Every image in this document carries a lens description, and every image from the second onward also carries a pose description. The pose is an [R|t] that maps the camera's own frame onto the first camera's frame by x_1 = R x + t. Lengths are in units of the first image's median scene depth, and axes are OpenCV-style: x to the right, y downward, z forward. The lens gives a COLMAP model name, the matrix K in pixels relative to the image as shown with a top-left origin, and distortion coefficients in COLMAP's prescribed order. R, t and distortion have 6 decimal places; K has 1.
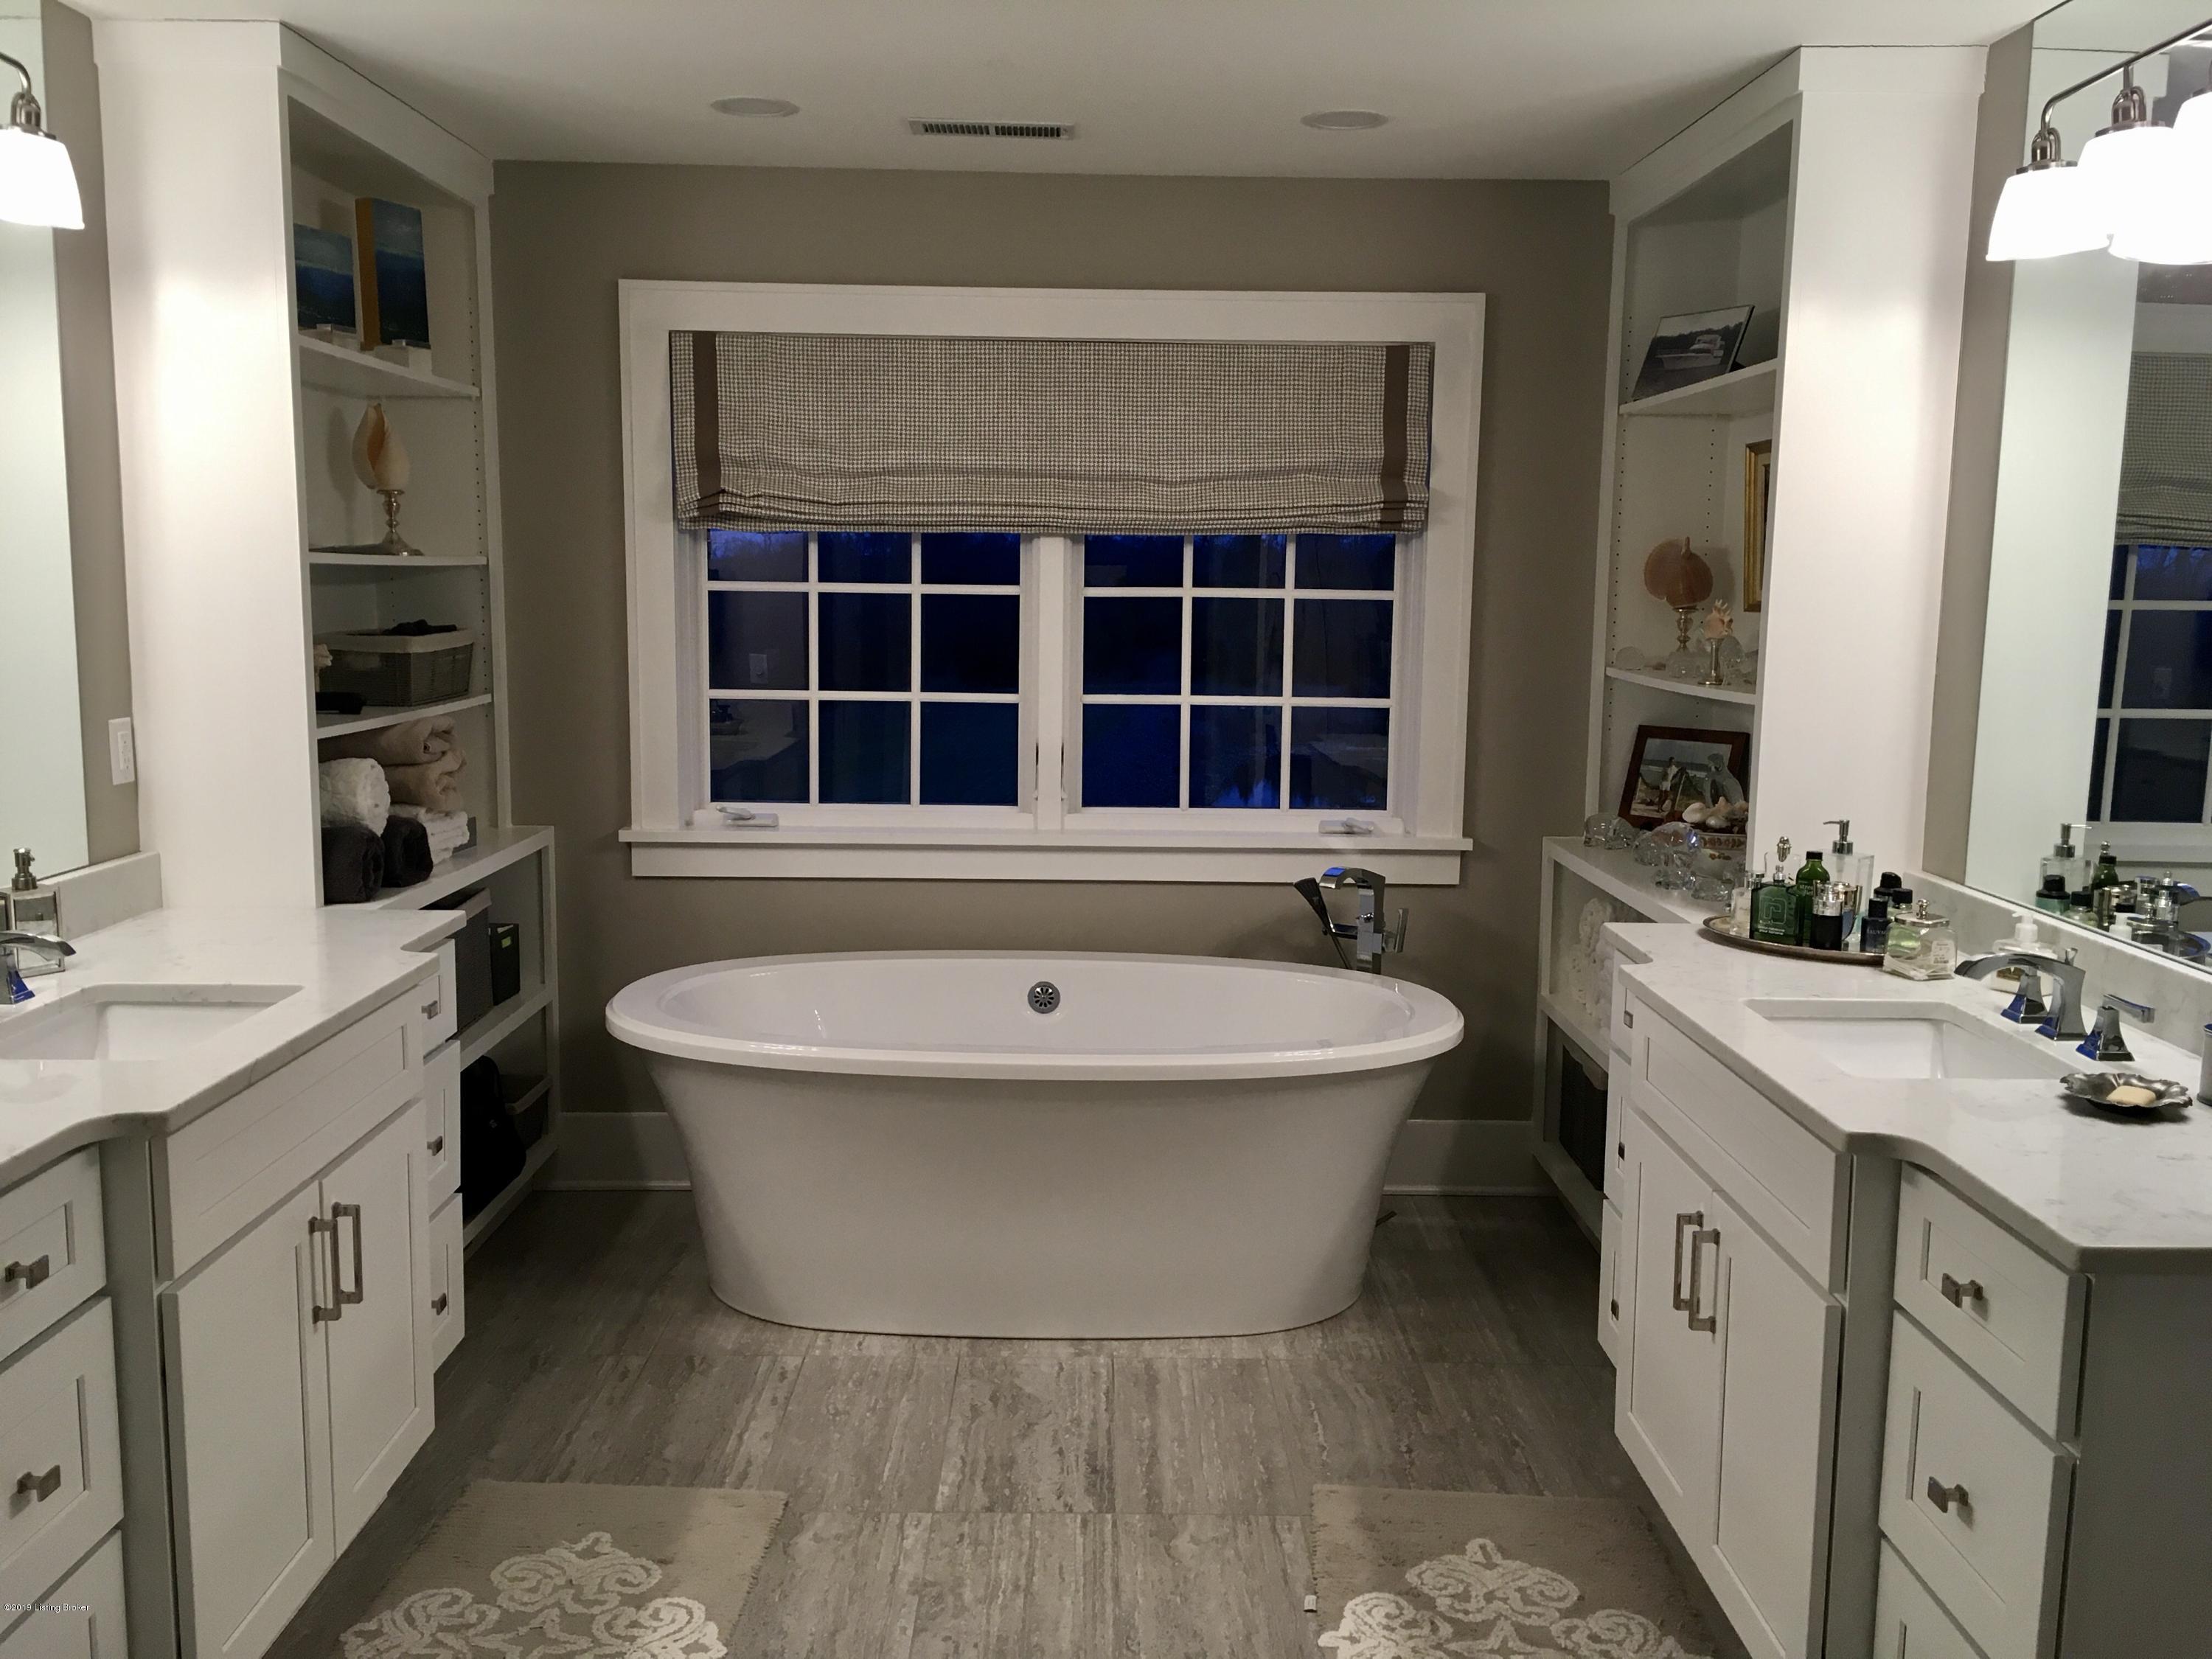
lens RADIAL K [[1900.6, 0, 1106.0], [0, 1900.6, 829.5], [0, 0, 1]] dist [0.115552, -0.138369]
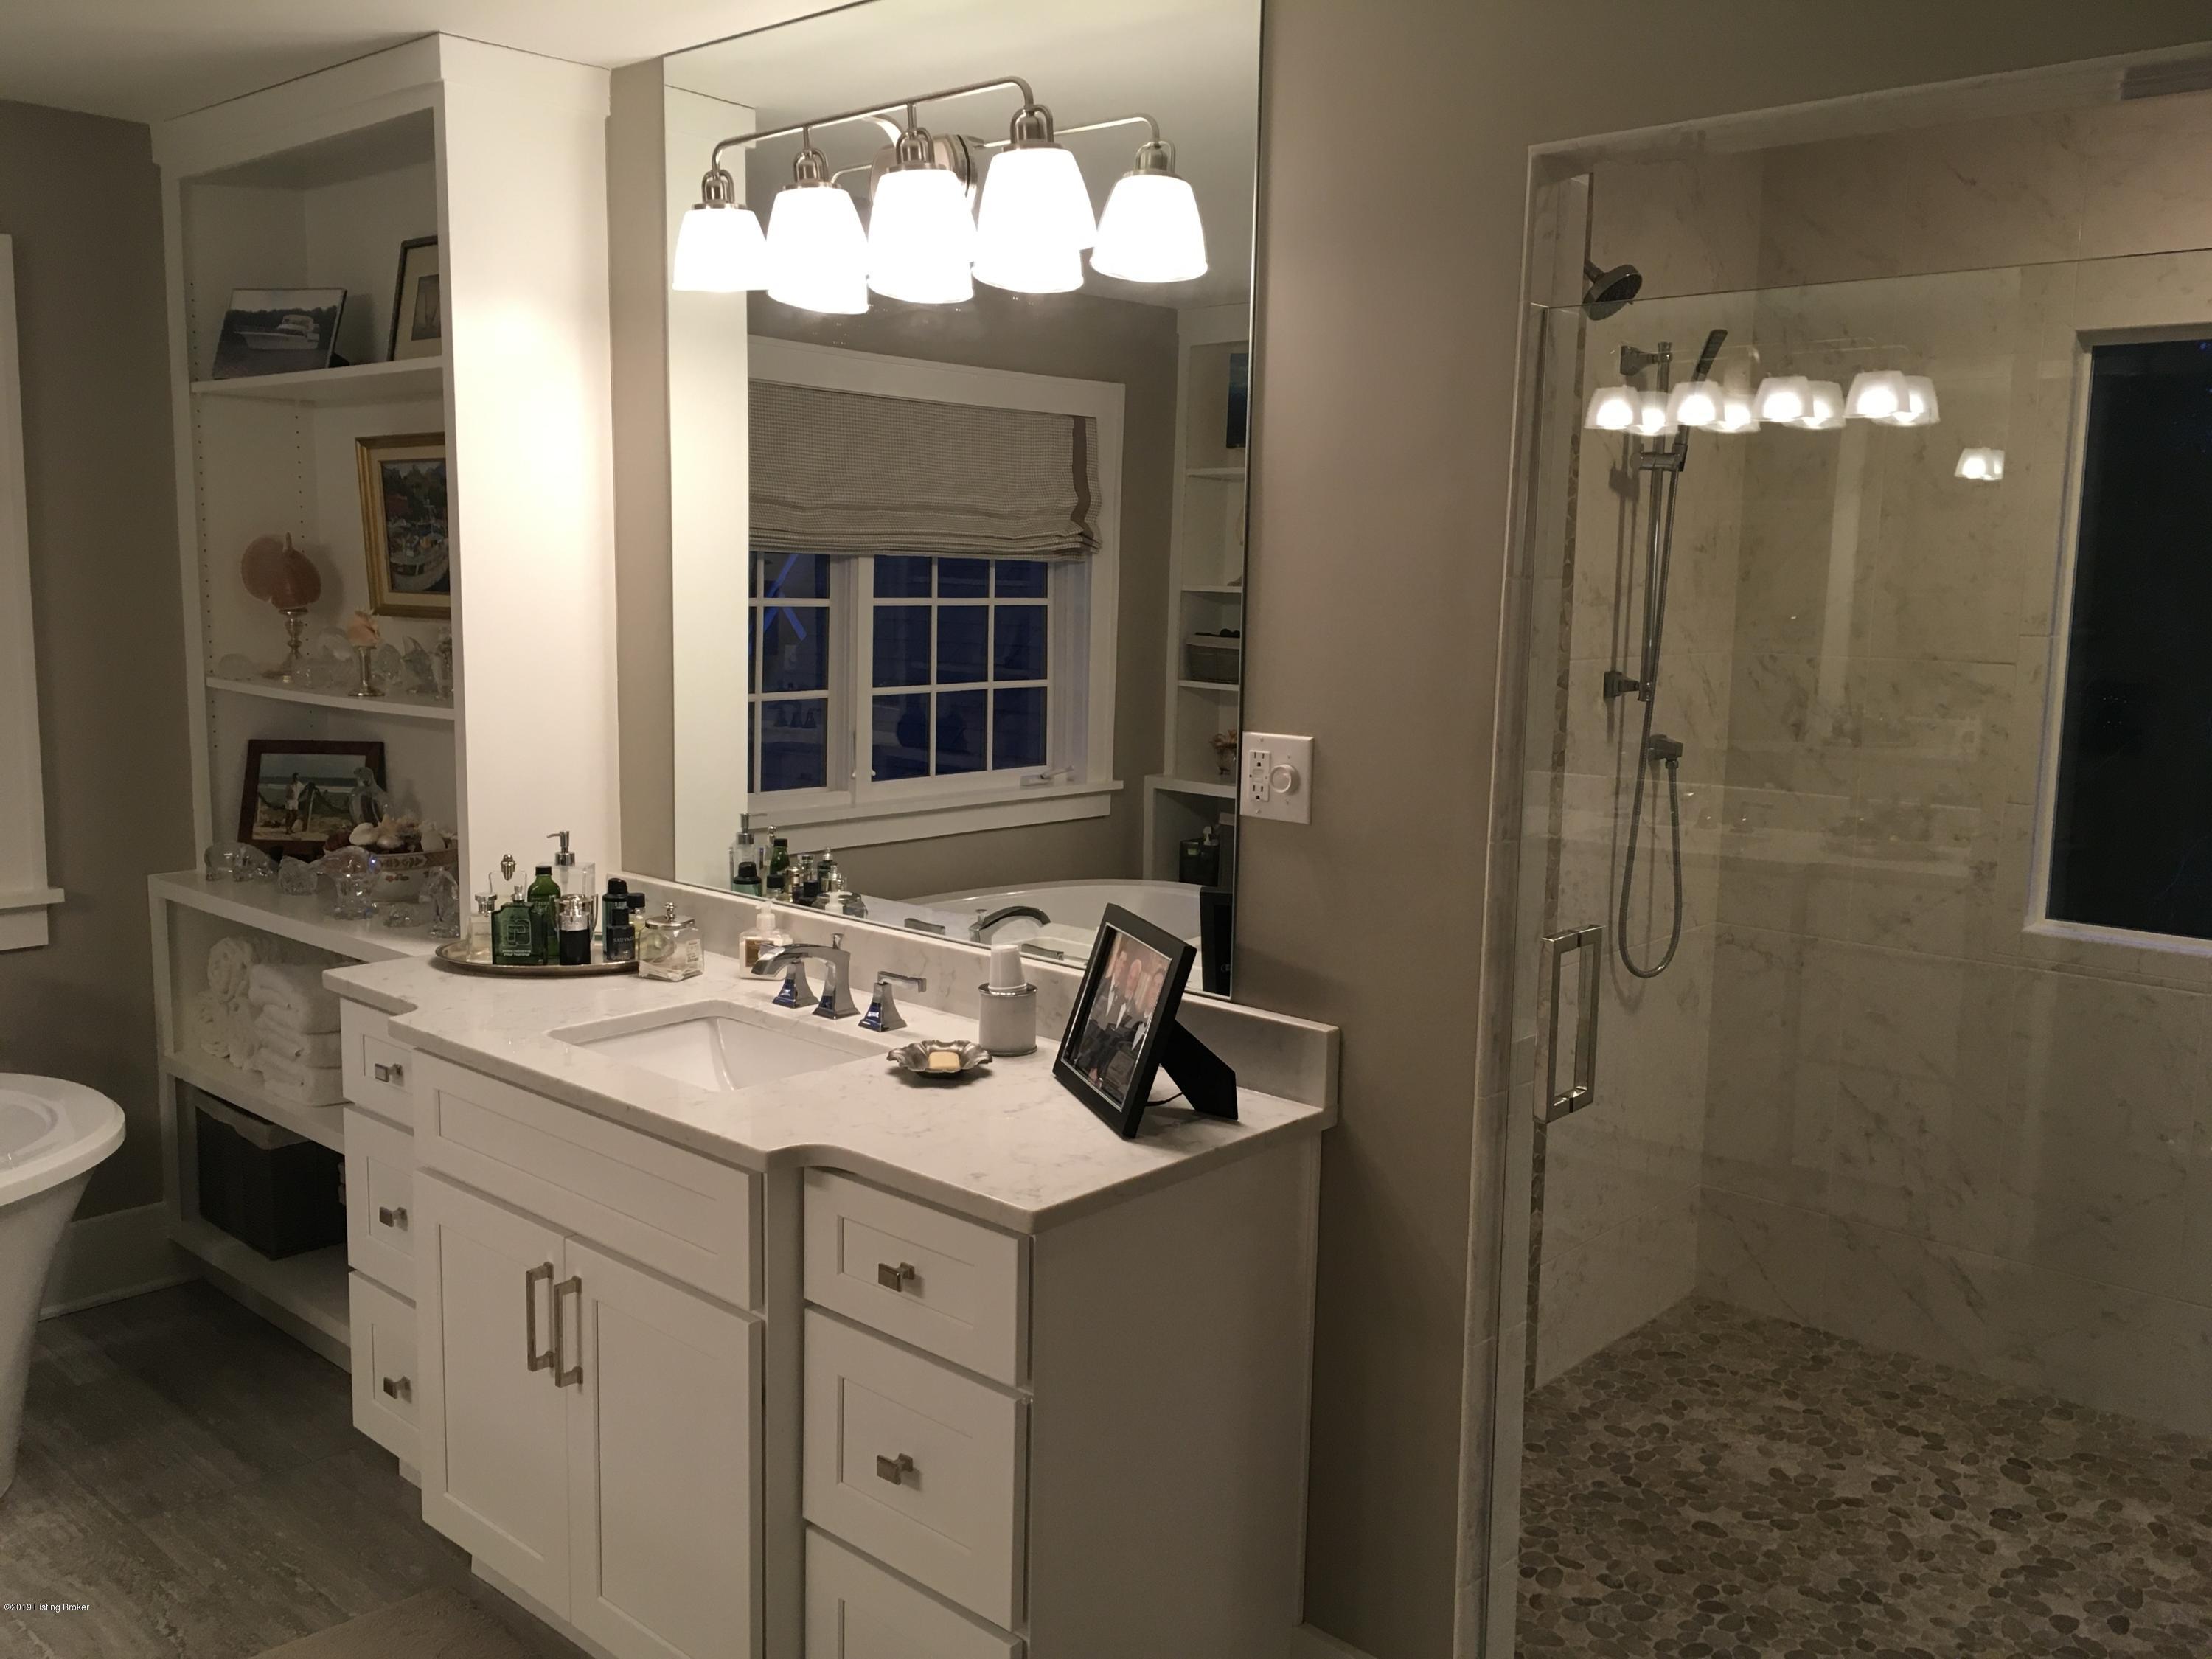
lens RADIAL K [[1900.6, 0, 1106.0], [0, 1900.6, 829.5], [0, 0, 1]] dist [0.115552, -0.138369]
pose [[0.691619, -0.104796, 0.714619, -0.132567], [0.092503, 0.994122, 0.056258, -0.035892], [-0.716314, 0.027195, 0.697248, 0.106587]]
